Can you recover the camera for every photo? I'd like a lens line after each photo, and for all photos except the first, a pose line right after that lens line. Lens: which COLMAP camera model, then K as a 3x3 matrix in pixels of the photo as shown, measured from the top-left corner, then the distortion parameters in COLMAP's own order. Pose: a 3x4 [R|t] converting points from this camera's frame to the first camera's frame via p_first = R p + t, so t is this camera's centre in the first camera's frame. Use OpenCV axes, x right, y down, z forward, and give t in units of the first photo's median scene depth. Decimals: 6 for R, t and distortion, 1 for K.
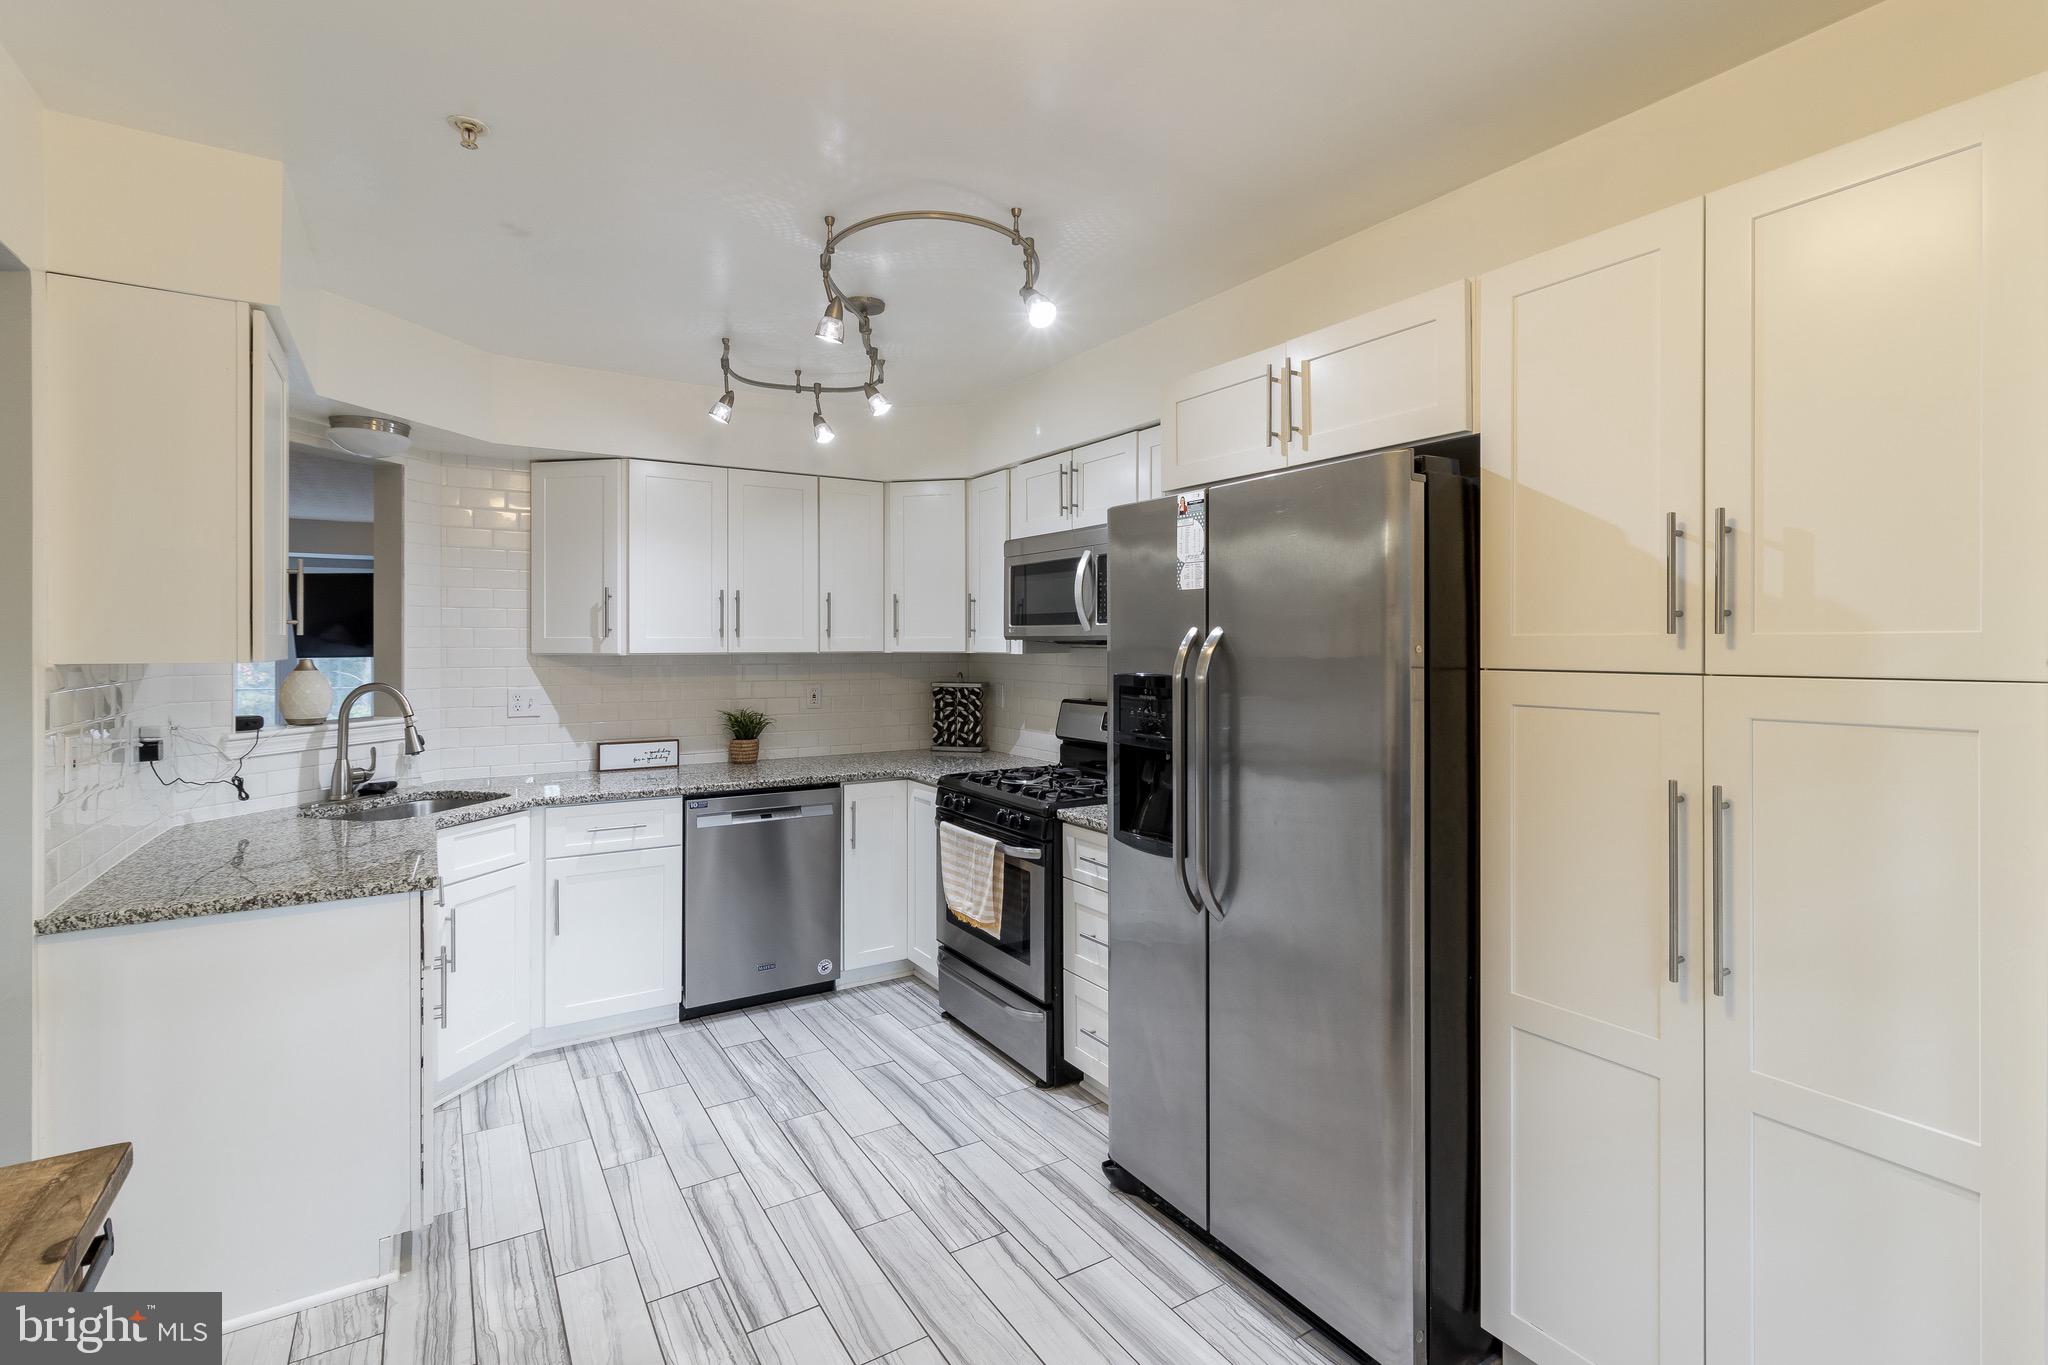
lens RADIAL K [[938.3, 0, 1023.8], [0, 938.3, 648.2], [0, 0, 1]] dist [0.000304, -0.000116]
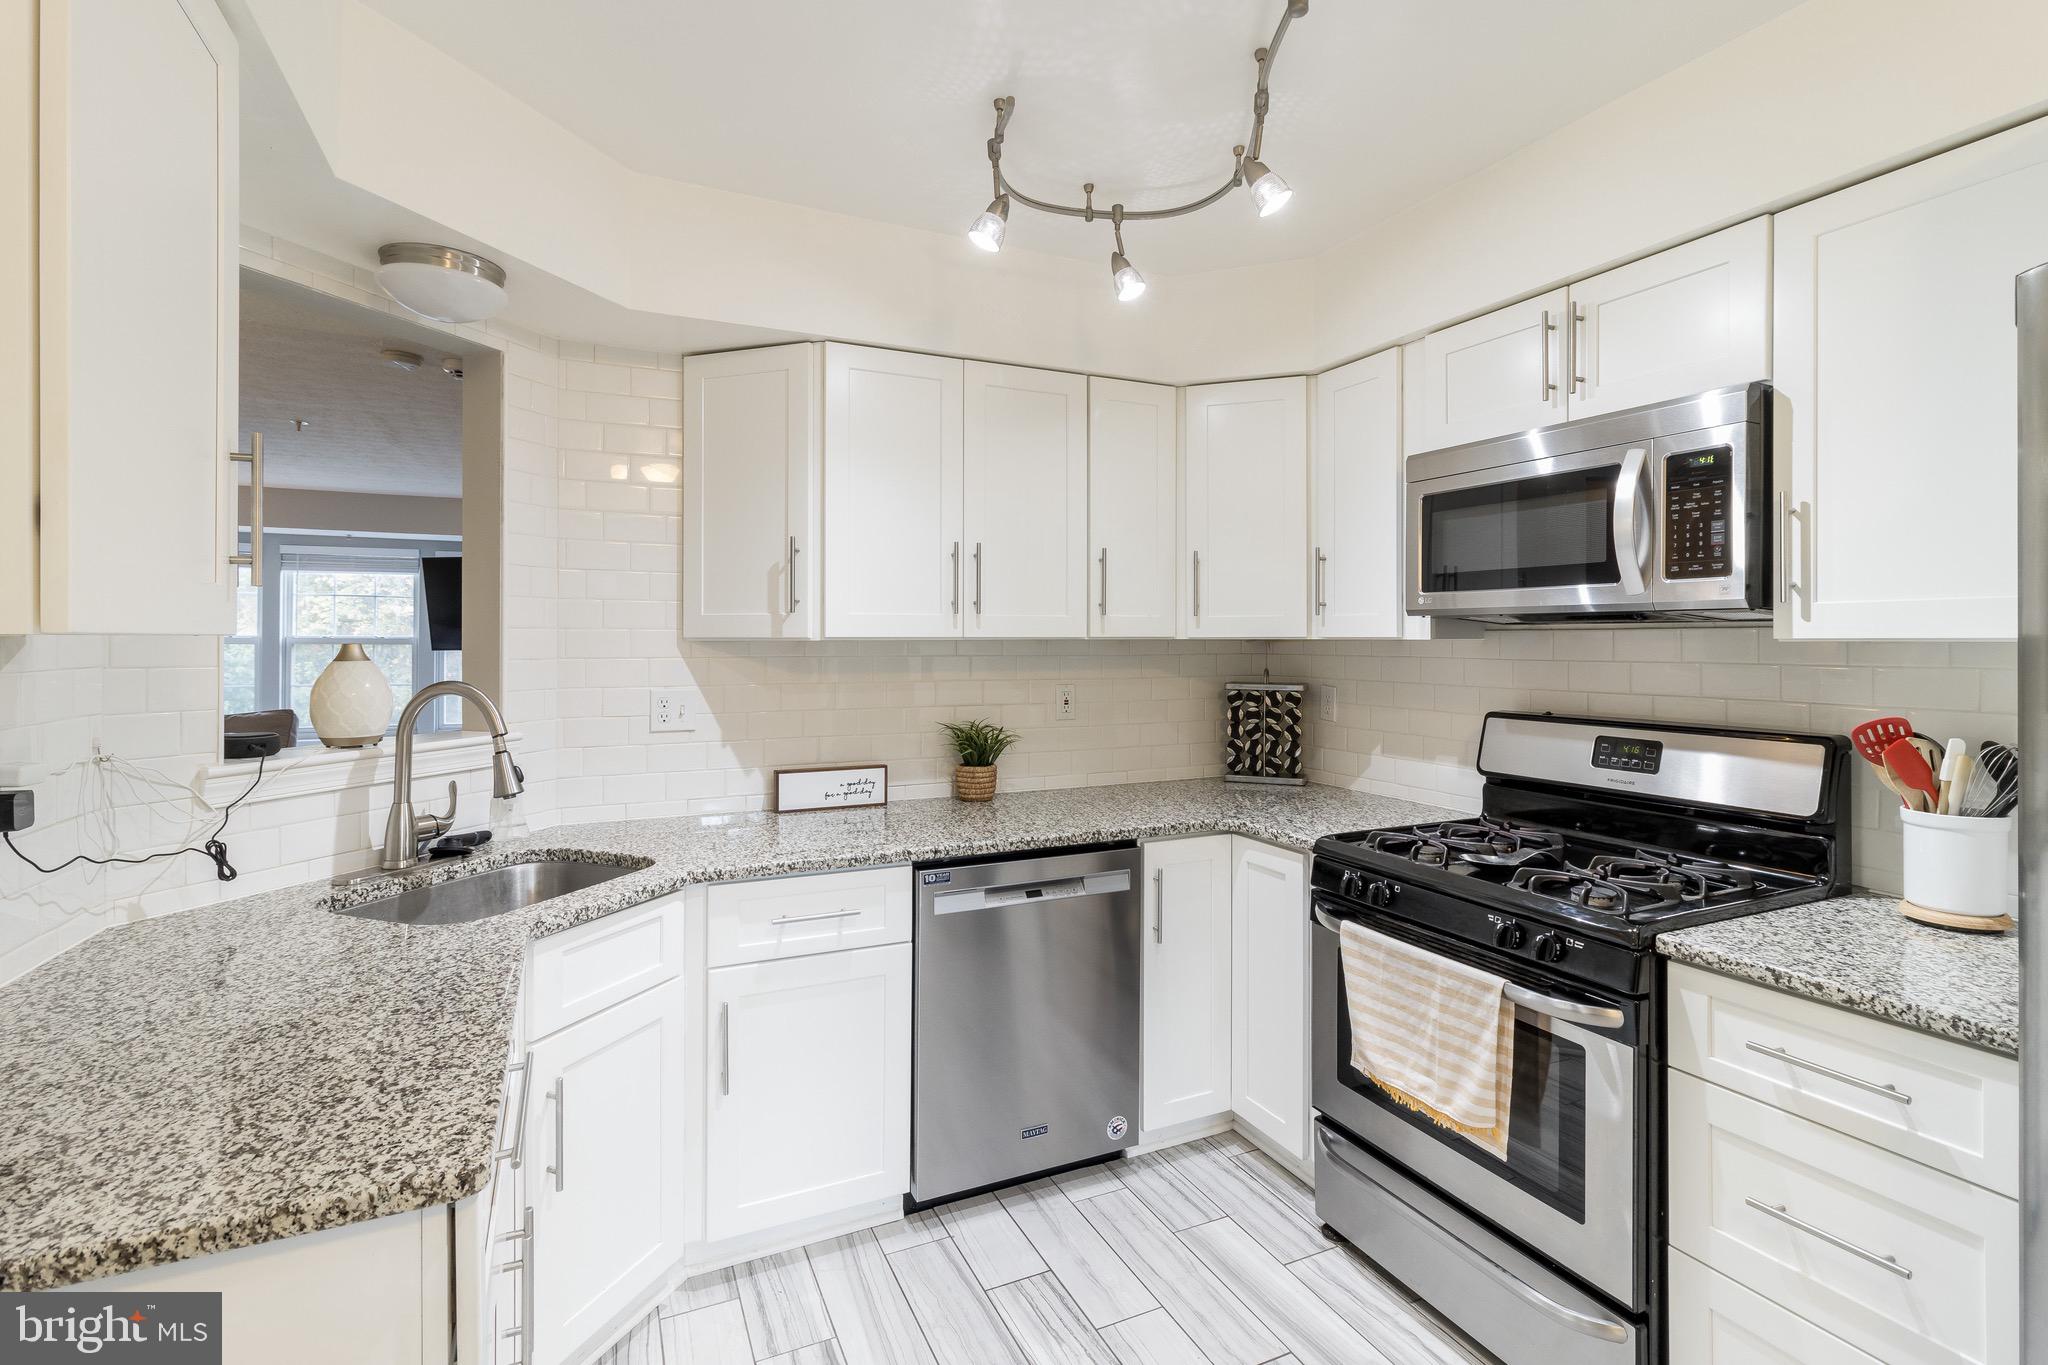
lens RADIAL K [[948.1, 0, 1025.6], [0, 948.1, 640.7], [0, 0, 1]] dist [-0.001354, -0.000200]
pose [[0.992058, 0.000032, -0.125784, -0.210510], [-0.000674, 0.999987, -0.005064, 0.011861], [0.125782, 0.005109, 0.992045, 0.382746]]
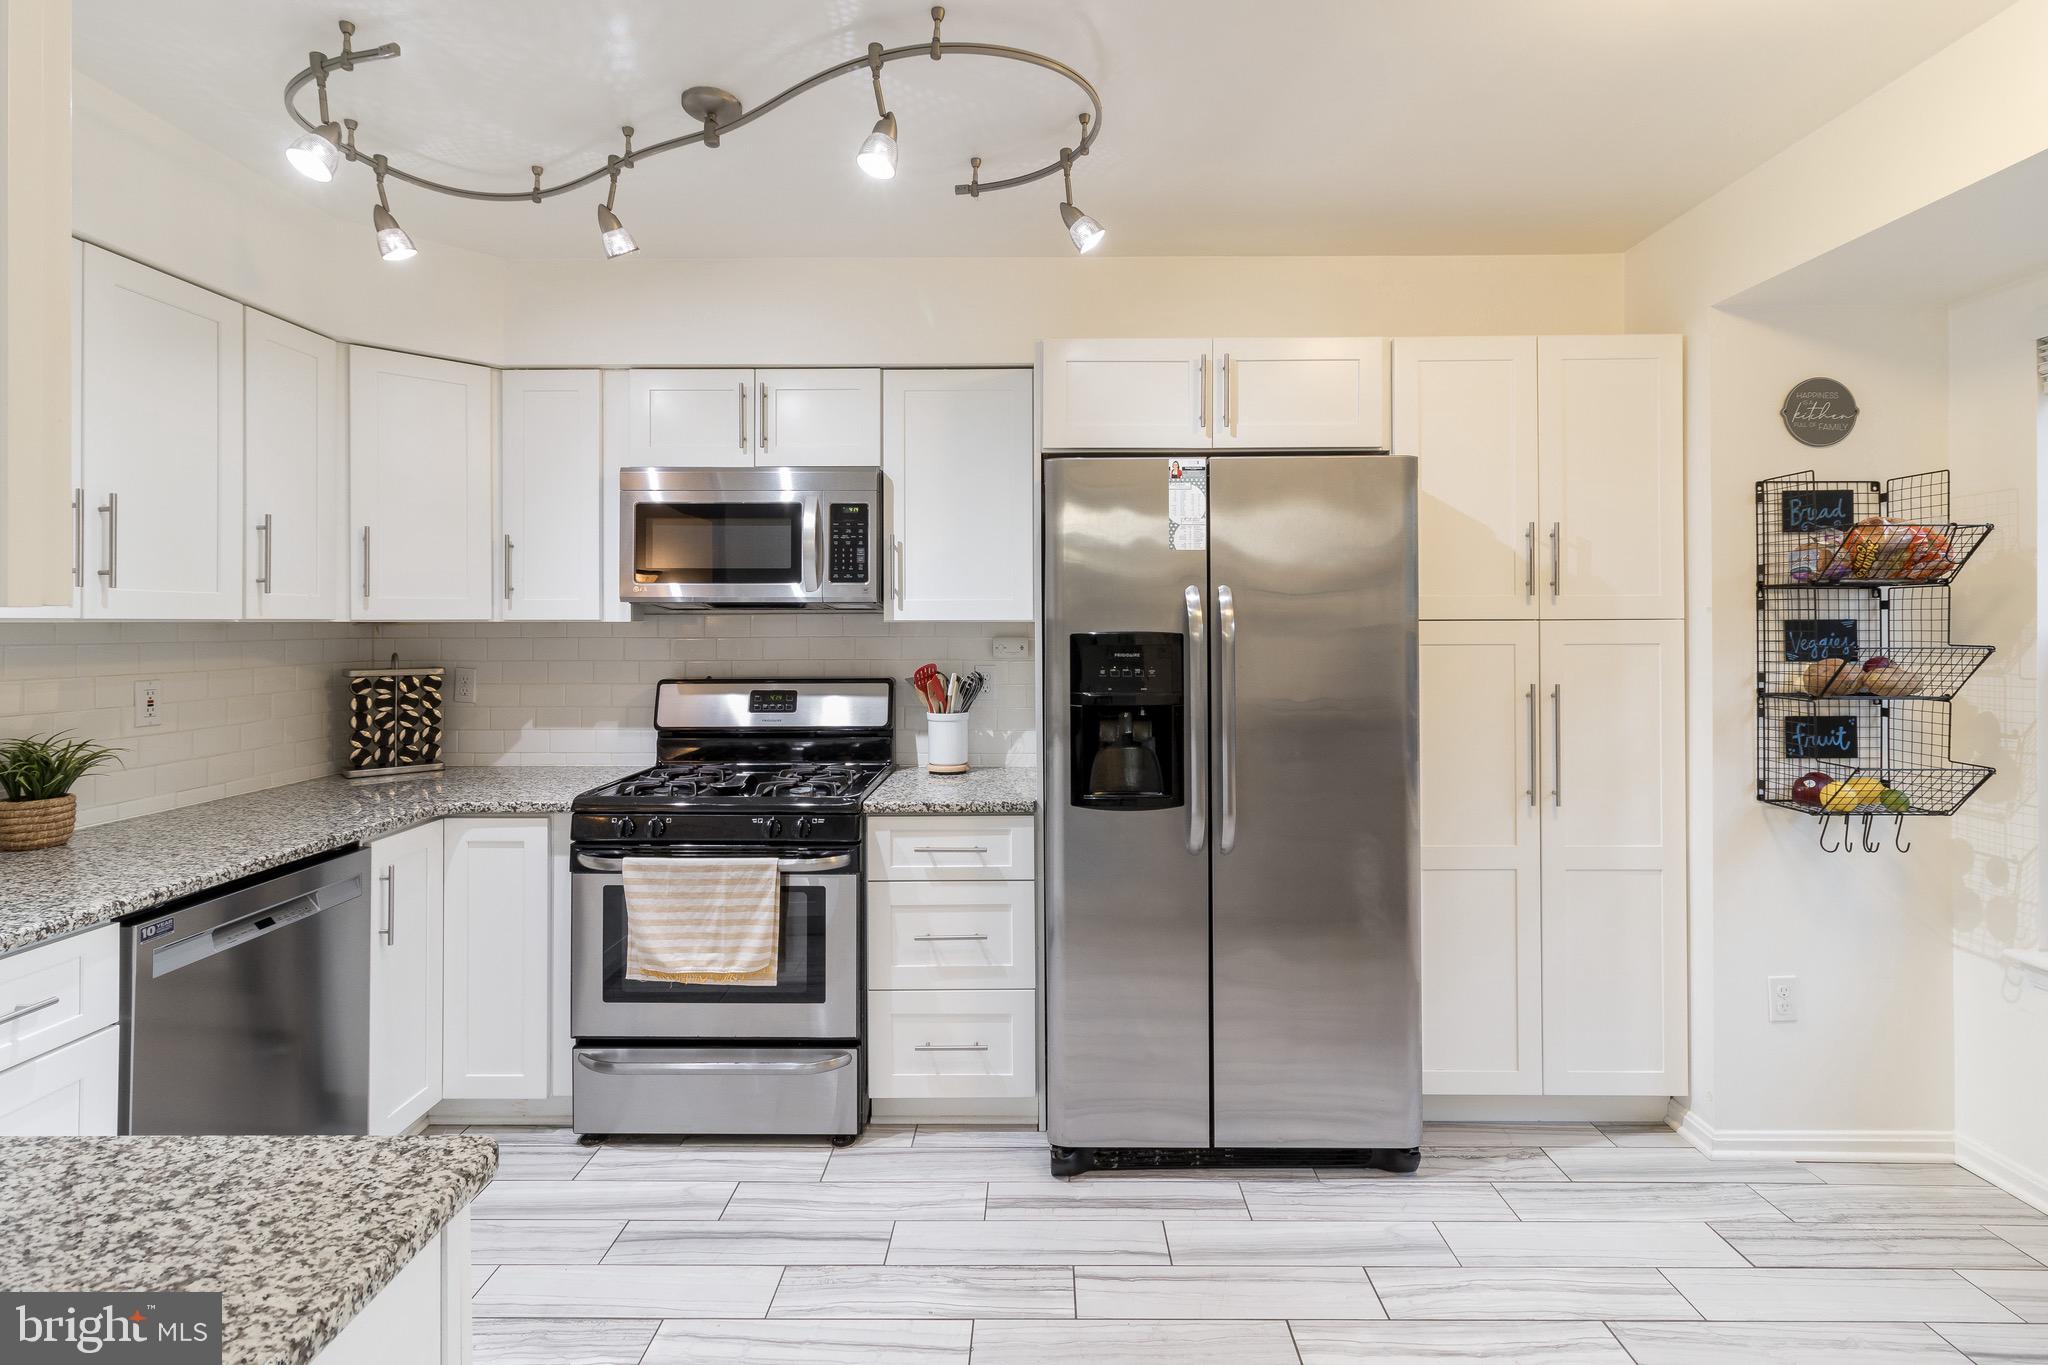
lens RADIAL K [[956.9, 0, 1028.9], [0, 956.9, 621.7], [0, 0, 1]] dist [-0.000016, -0.000073]
pose [[0.545995, -0.000006, 0.837788, -0.520952], [0.007292, 0.999962, -0.004745, 0.013899], [-0.837757, 0.008700, 0.545974, 0.355195]]
